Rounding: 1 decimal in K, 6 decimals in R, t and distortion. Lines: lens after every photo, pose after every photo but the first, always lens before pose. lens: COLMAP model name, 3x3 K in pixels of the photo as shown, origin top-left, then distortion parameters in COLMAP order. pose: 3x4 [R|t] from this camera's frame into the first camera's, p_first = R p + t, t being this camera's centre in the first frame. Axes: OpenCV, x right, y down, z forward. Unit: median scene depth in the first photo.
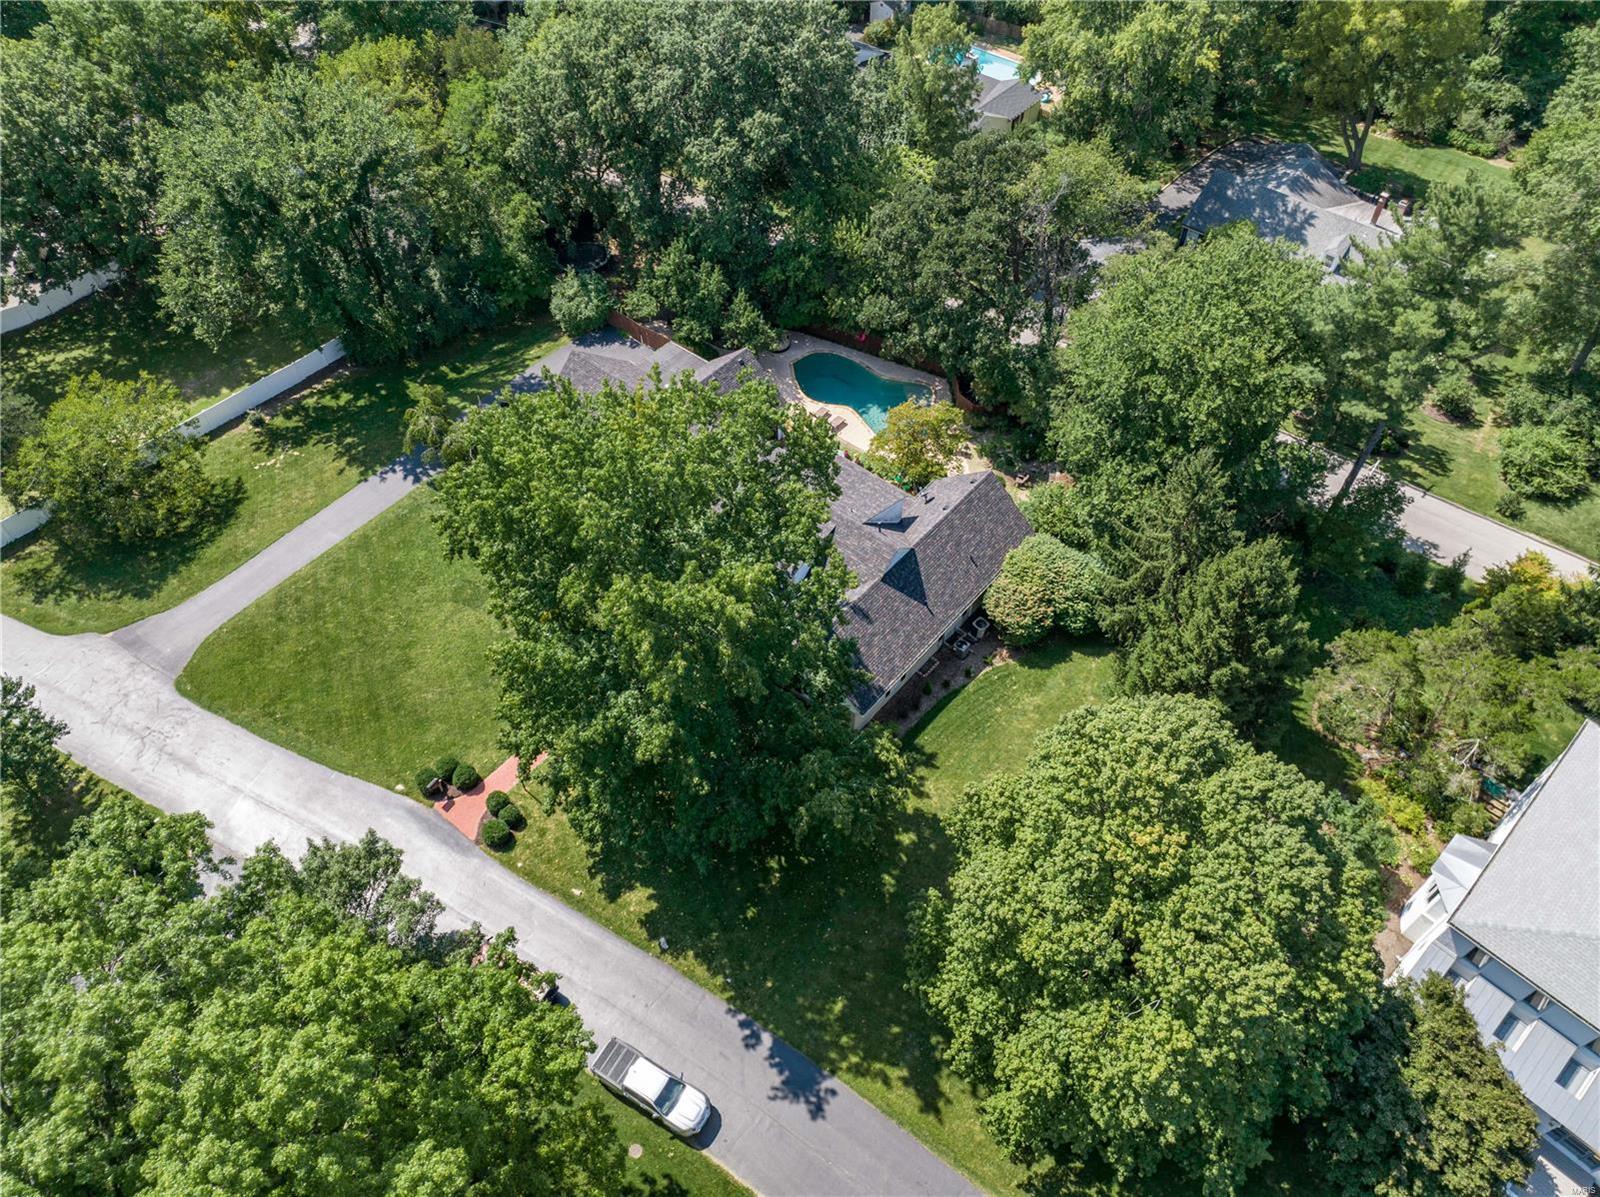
lens RADIAL K [[1161.5, 0, 796.4], [0, 1161.5, 552.7], [0, 0, 1]] dist [-0.002067, -0.083086]
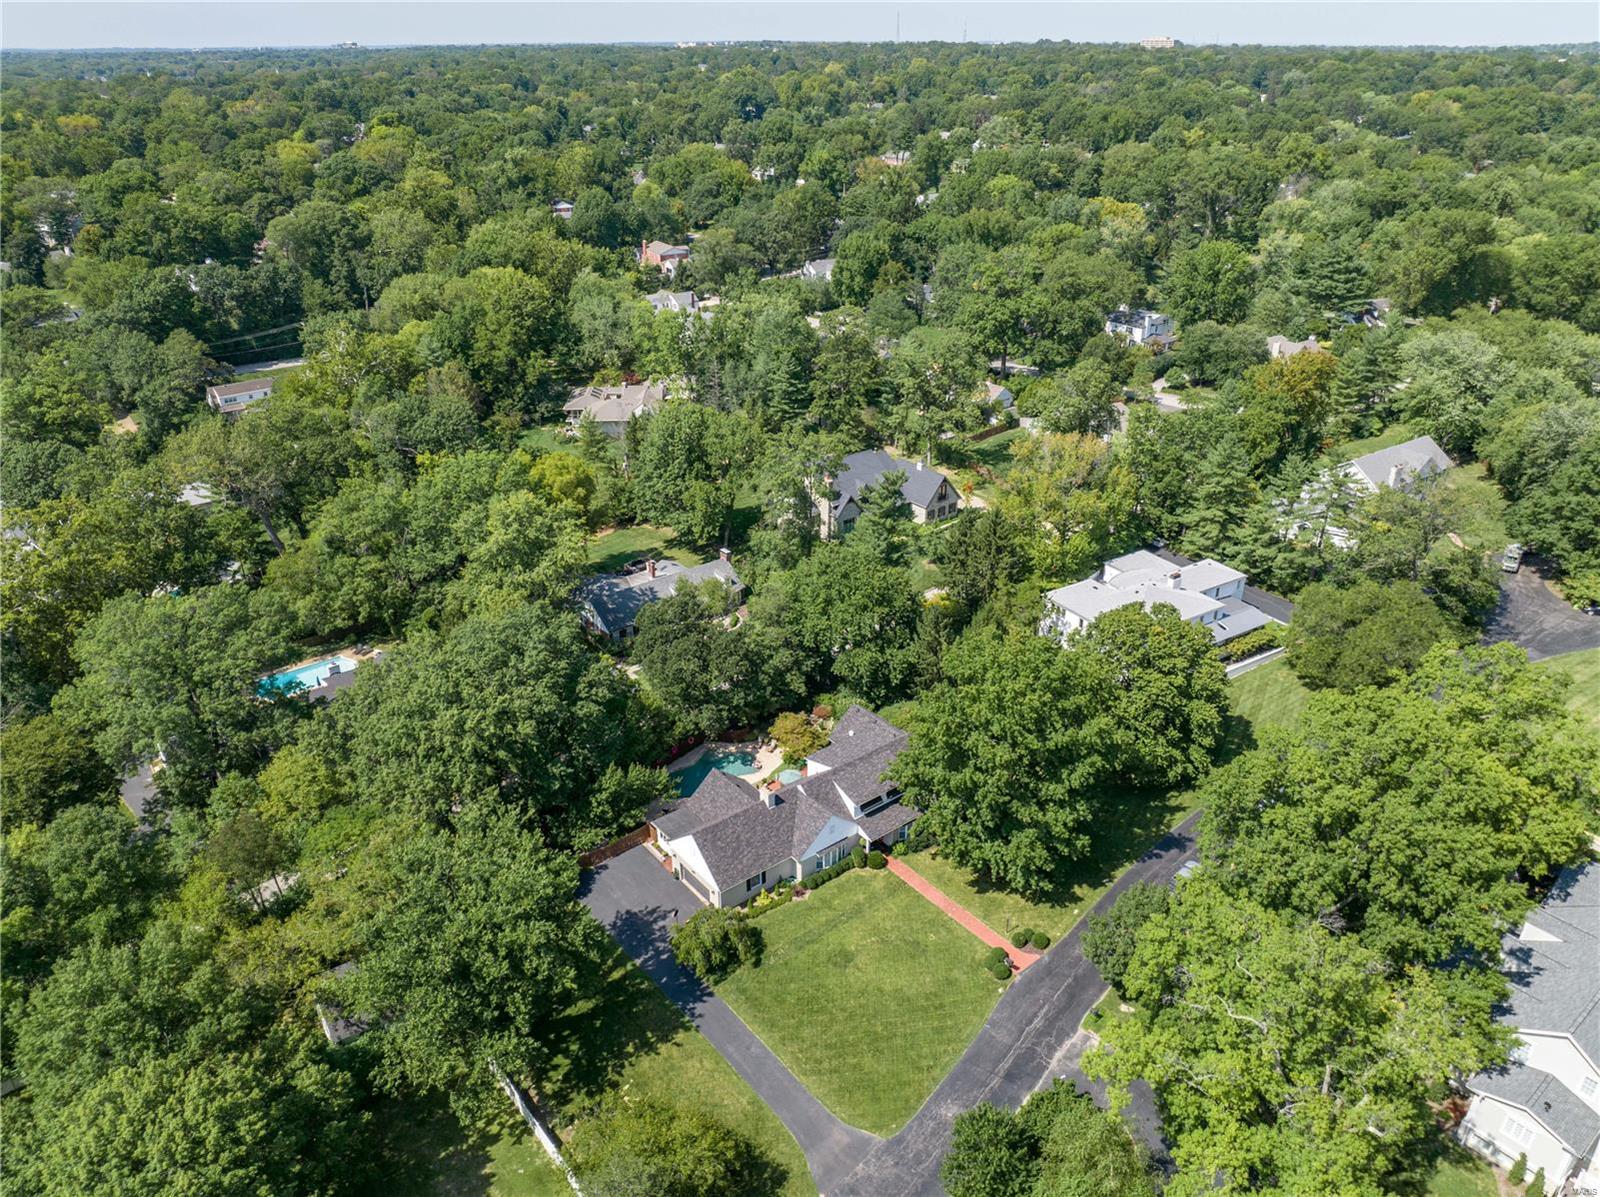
lens RADIAL K [[1124.5, 0, 793.1], [0, 1124.5, 595.6], [0, 0, 1]] dist [0.001230, -0.087259]
pose [[0.209897, -0.433740, 0.876249, -1.229999], [0.731498, 0.664315, 0.153610, -0.485667], [-0.648732, 0.608732, 0.456718, 0.132263]]
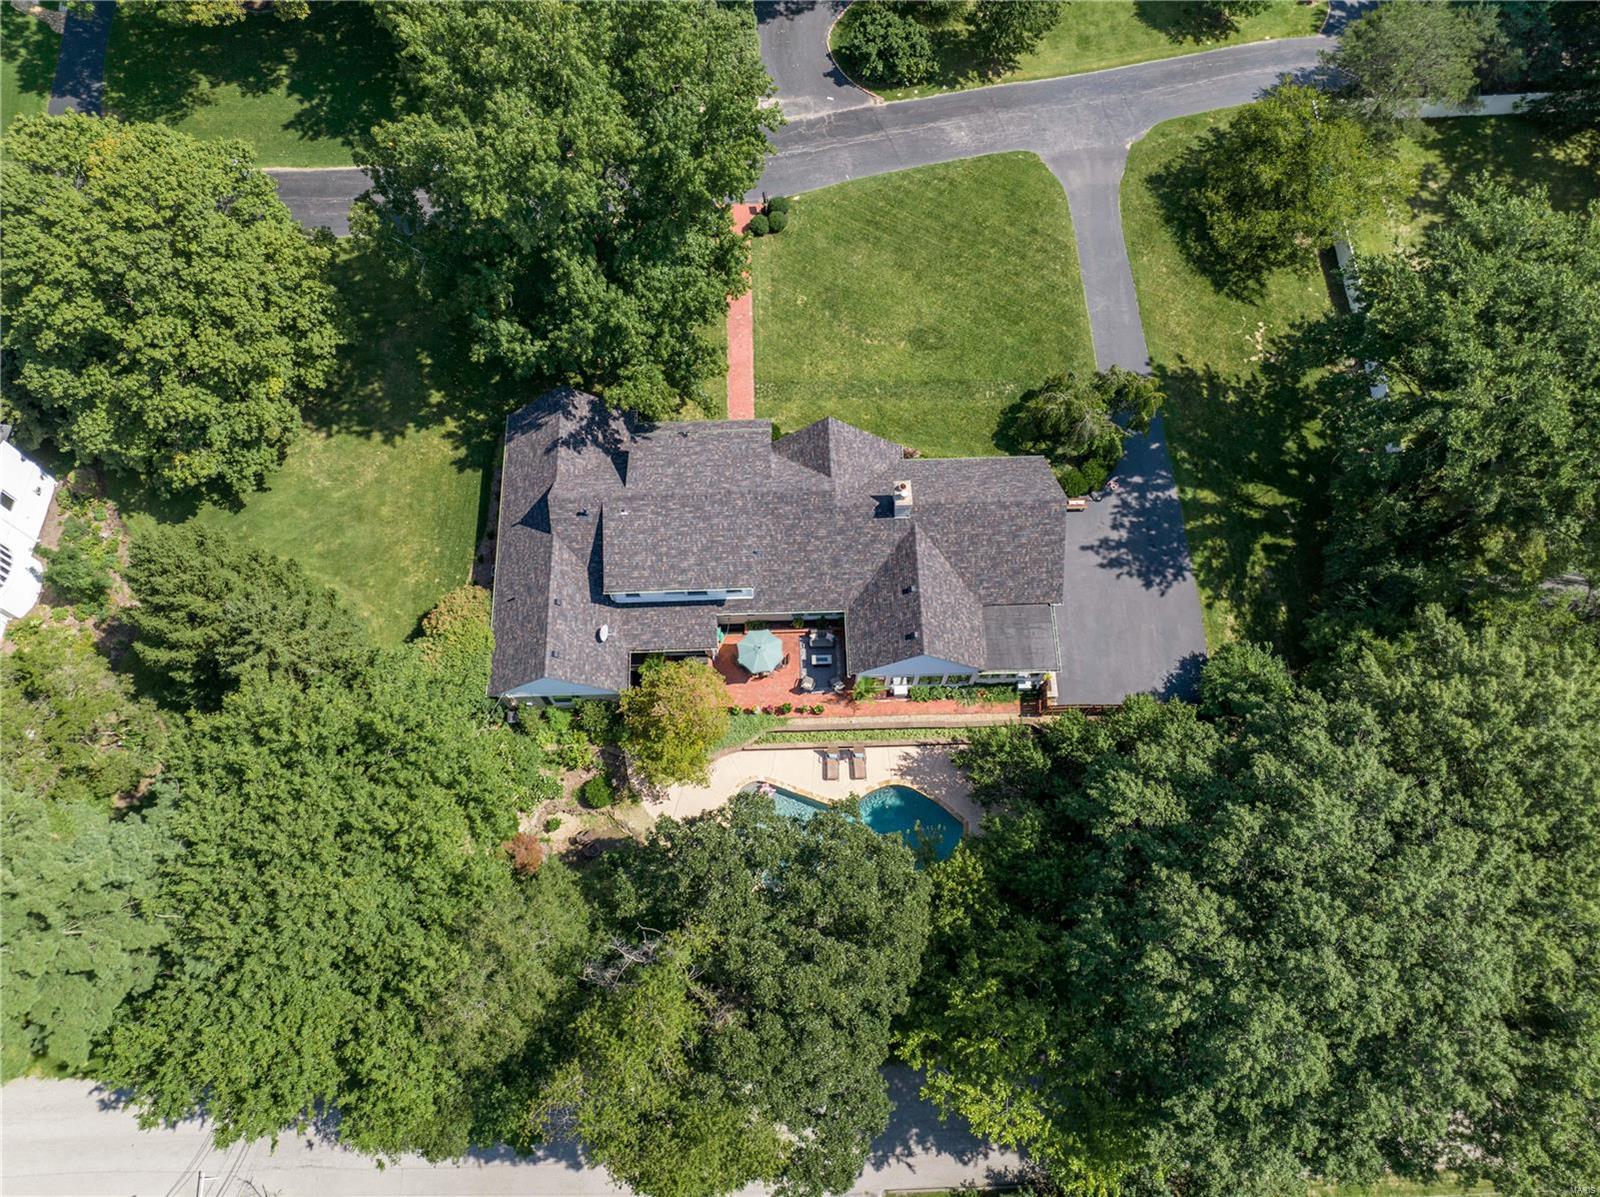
lens RADIAL K [[1121.8, 0, 793.6], [0, 1121.8, 601.2], [0, 0, 1]] dist [-0.036418, 0.002043]
pose [[-0.745797, 0.622123, -0.238221, 0.177080], [-0.487002, -0.265161, 0.832177, -0.745614], [0.454550, 0.736650, 0.500731, 0.586767]]
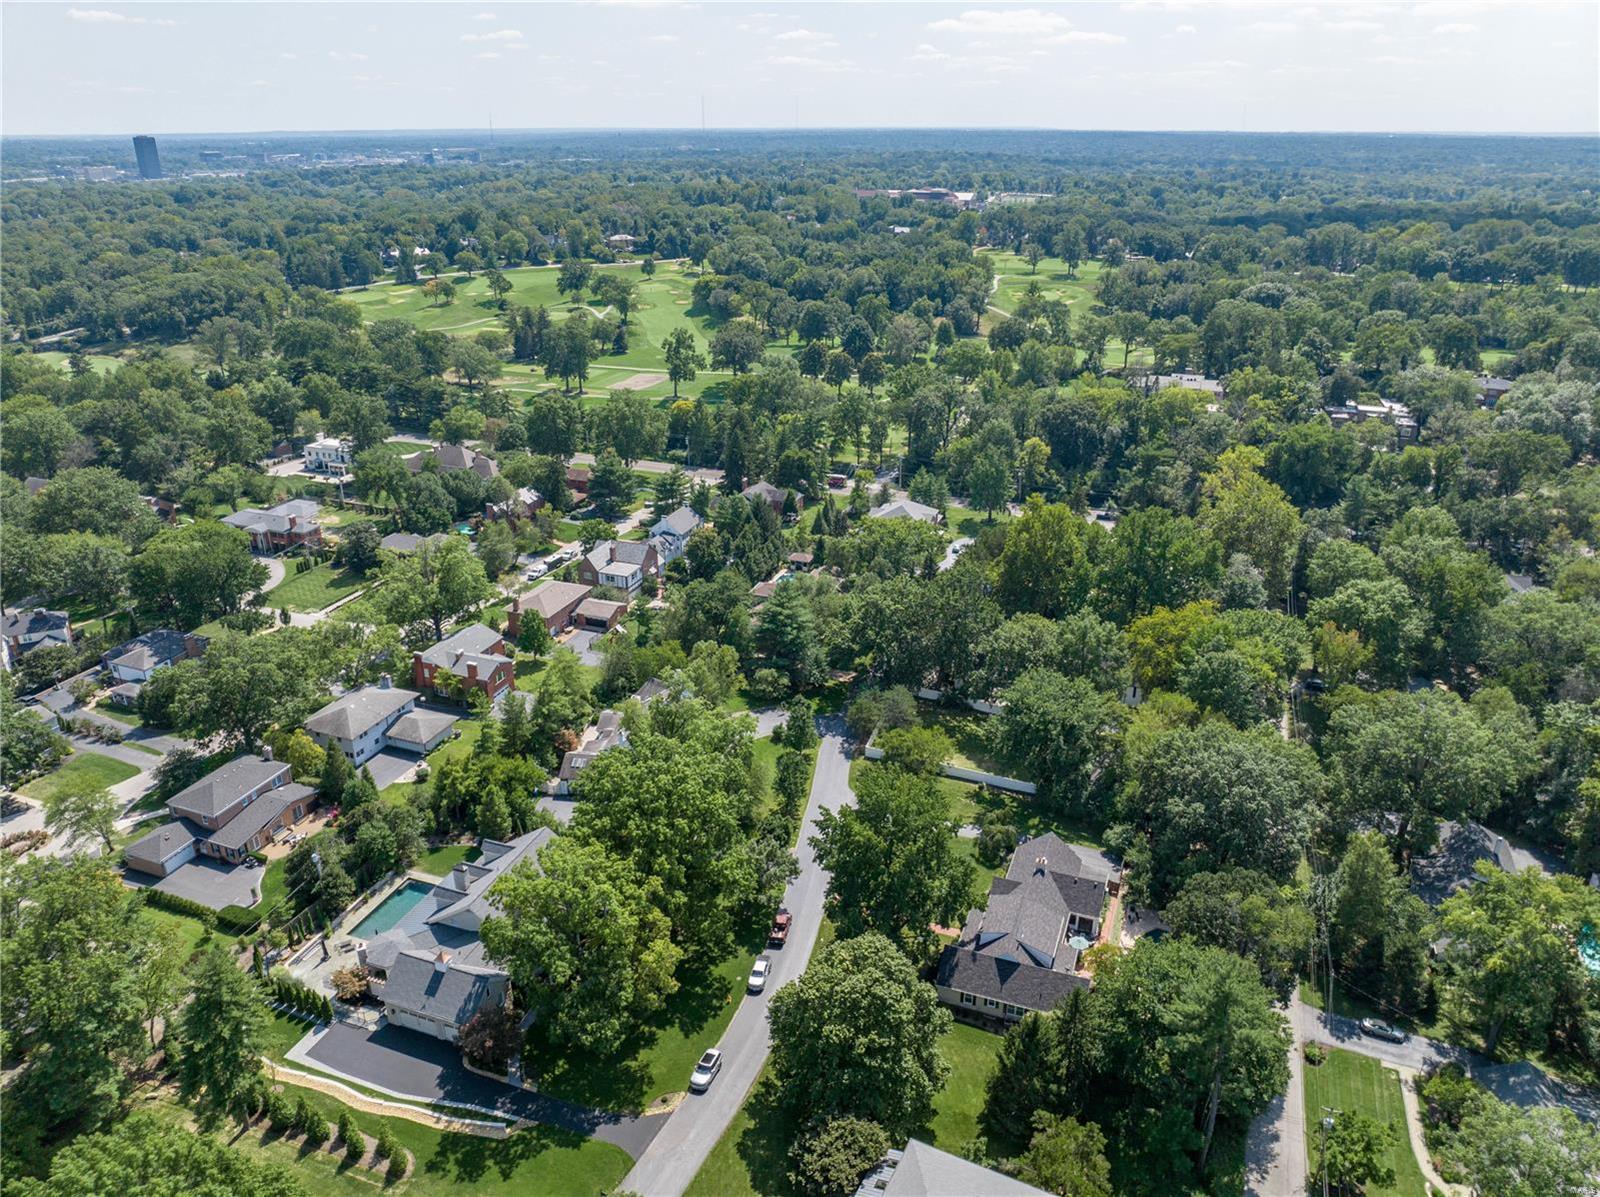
lens RADIAL K [[1121.8, 0, 793.6], [0, 1121.8, 601.2], [0, 0, 1]] dist [-0.036418, 0.002043]
pose [[0.324423, 0.379704, -0.866357, 1.257295], [-0.708173, 0.704688, 0.043660, -0.225604], [0.627089, 0.599367, 0.497513, -0.550897]]
